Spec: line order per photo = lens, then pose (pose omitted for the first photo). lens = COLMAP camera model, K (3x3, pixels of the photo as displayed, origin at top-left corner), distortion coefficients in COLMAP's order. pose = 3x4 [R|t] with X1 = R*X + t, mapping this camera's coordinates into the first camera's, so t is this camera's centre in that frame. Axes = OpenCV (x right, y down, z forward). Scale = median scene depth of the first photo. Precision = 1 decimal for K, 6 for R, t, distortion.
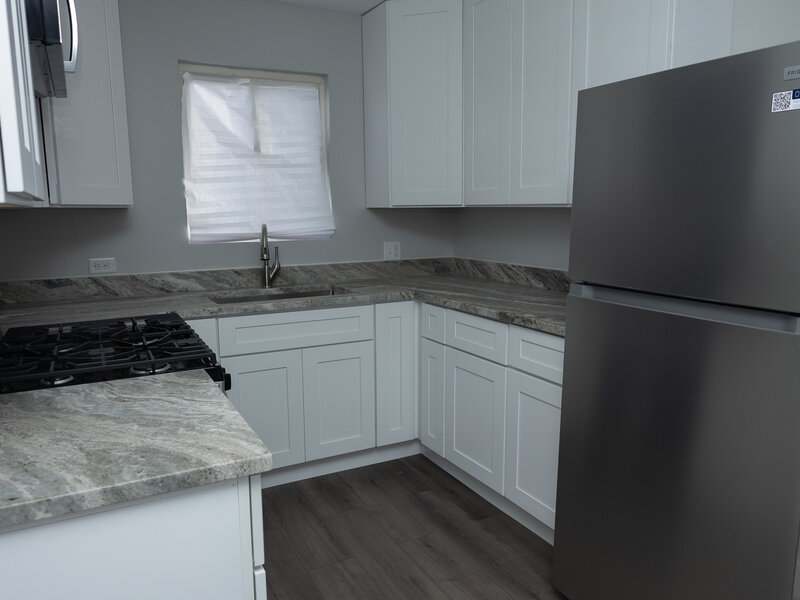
lens RADIAL K [[607.6, 0, 403.8], [0, 607.6, 302.4], [0, 0, 1]] dist [0.007091, -0.008022]
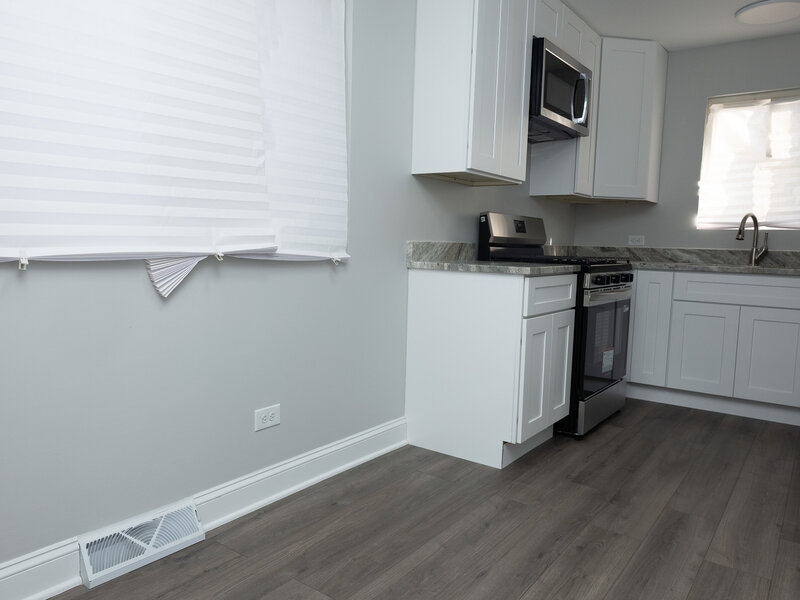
lens RADIAL K [[607.6, 0, 396.0], [0, 607.6, 303.1], [0, 0, 1]] dist [0.007091, -0.008022]
pose [[0.435300, 0.109799, -0.893565, 0.631991], [-0.167336, 0.985107, 0.039530, 0.135767], [0.884597, 0.132318, 0.447191, -0.203339]]
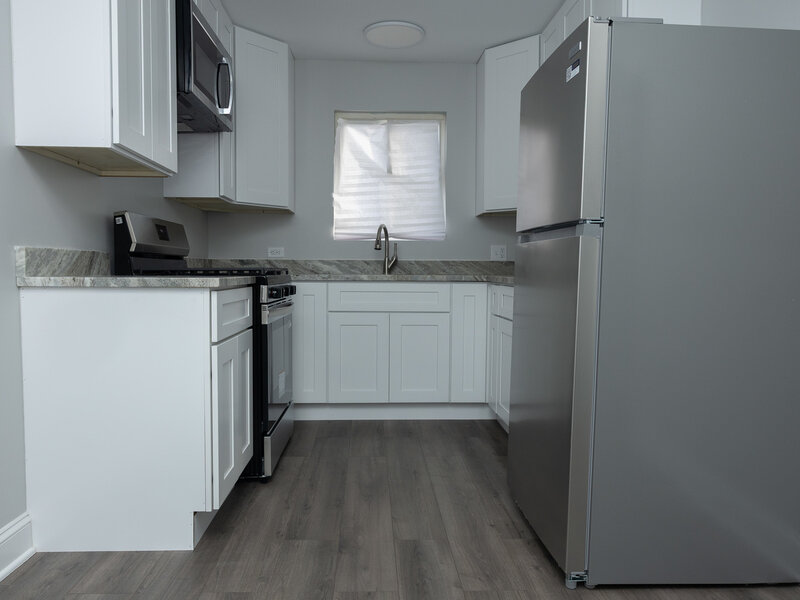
lens RADIAL K [[607.6, 0, 402.6], [0, 607.6, 303.4], [0, 0, 1]] dist [0.007091, -0.008022]
pose [[0.904672, 0.036163, -0.424570, 0.397625], [-0.077693, 0.993689, -0.080910, 0.154110], [0.418965, 0.106184, 0.901772, -0.166521]]
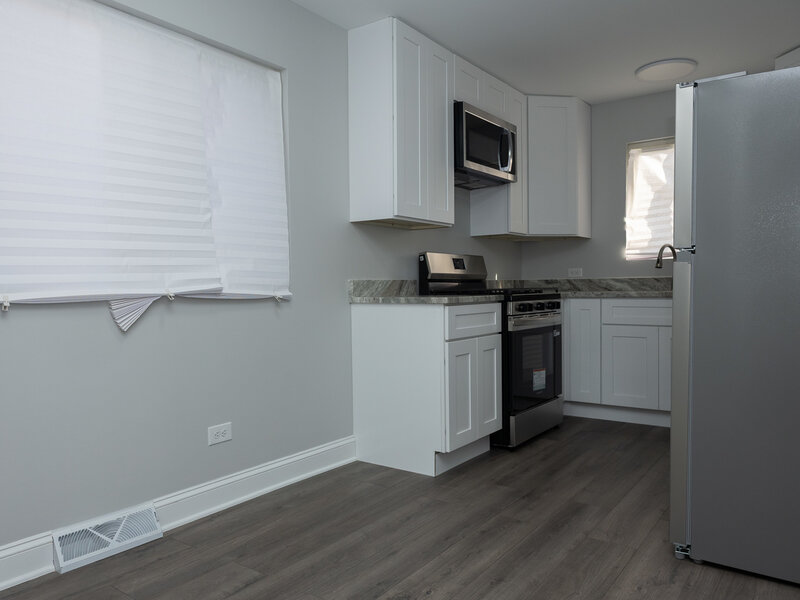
lens RADIAL K [[607.6, 0, 397.0], [0, 607.6, 304.3], [0, 0, 1]] dist [0.007091, -0.008022]
pose [[0.437885, 0.028516, -0.898579, 0.808130], [-0.127729, 0.991331, -0.030784, 0.141146], [0.889911, 0.128254, 0.437732, -0.167673]]
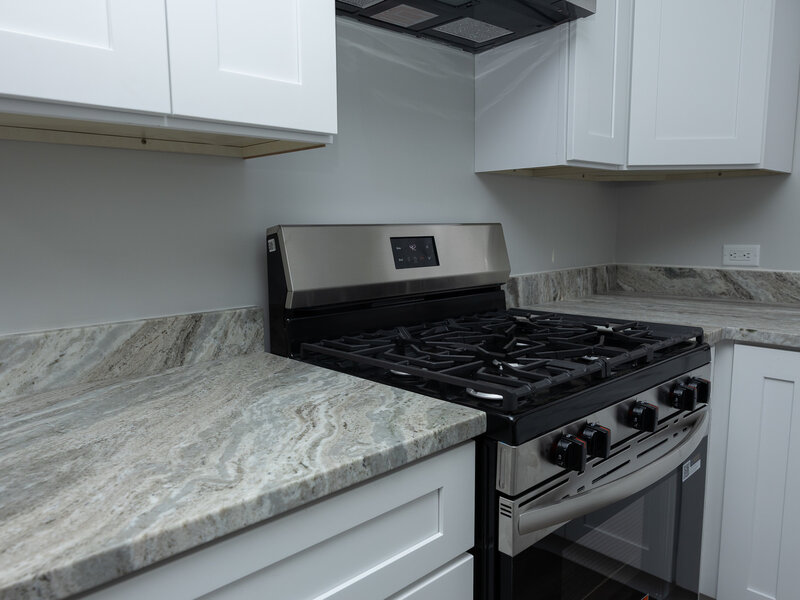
lens RADIAL K [[607.6, 0, 393.1], [0, 607.6, 304.2], [0, 0, 1]] dist [0.007091, -0.008022]
pose [[0.266641, 0.135179, -0.954269, 0.094389], [-0.139058, 0.985151, 0.100698, -0.018749], [0.953711, 0.105849, 0.281479, 0.406524]]
